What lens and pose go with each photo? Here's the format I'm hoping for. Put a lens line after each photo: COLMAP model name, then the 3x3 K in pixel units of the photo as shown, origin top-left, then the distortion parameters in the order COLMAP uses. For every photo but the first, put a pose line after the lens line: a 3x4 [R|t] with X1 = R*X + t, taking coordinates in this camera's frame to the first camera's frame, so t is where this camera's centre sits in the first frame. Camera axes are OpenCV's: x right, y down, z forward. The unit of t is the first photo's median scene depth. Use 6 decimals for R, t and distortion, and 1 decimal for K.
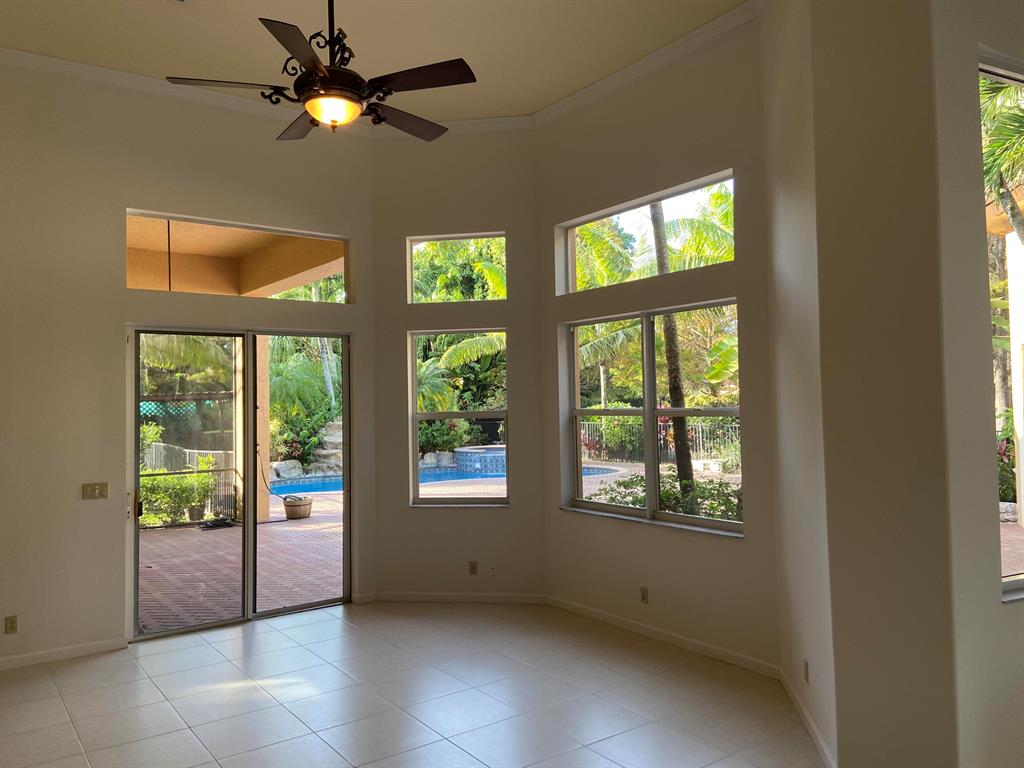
lens RADIAL K [[791.6, 0, 516.1], [0, 791.6, 382.8], [0, 0, 1]] dist [0.064009, -0.099620]
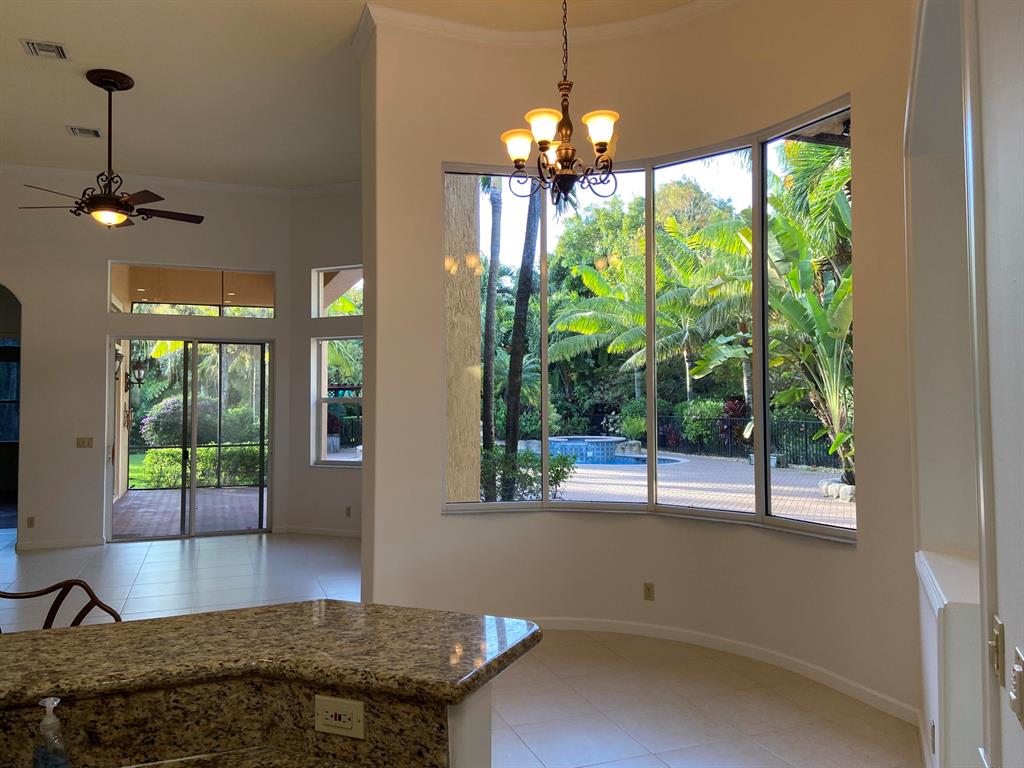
lens RADIAL K [[791.6, 0, 506.8], [0, 791.6, 380.2], [0, 0, 1]] dist [0.064009, -0.099620]
pose [[0.965702, 0.008189, -0.259522, 0.542201], [-0.007506, 0.999965, 0.003625, 0.001024], [0.259543, -0.001553, 0.965730, -0.234213]]
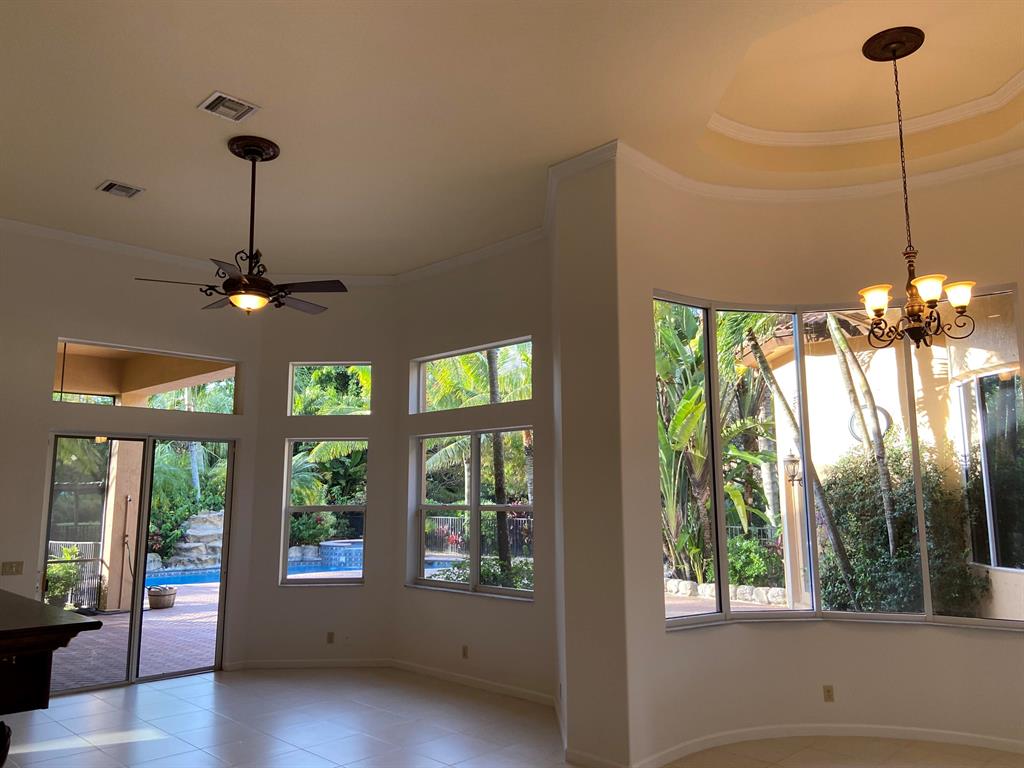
lens RADIAL K [[791.6, 0, 523.0], [0, 791.6, 375.3], [0, 0, 1]] dist [0.064009, -0.099620]
pose [[0.986086, 0.040527, 0.161221, 0.021723], [-0.019550, 0.991369, -0.129634, -0.009822], [-0.165083, 0.124679, 0.978367, -0.270926]]
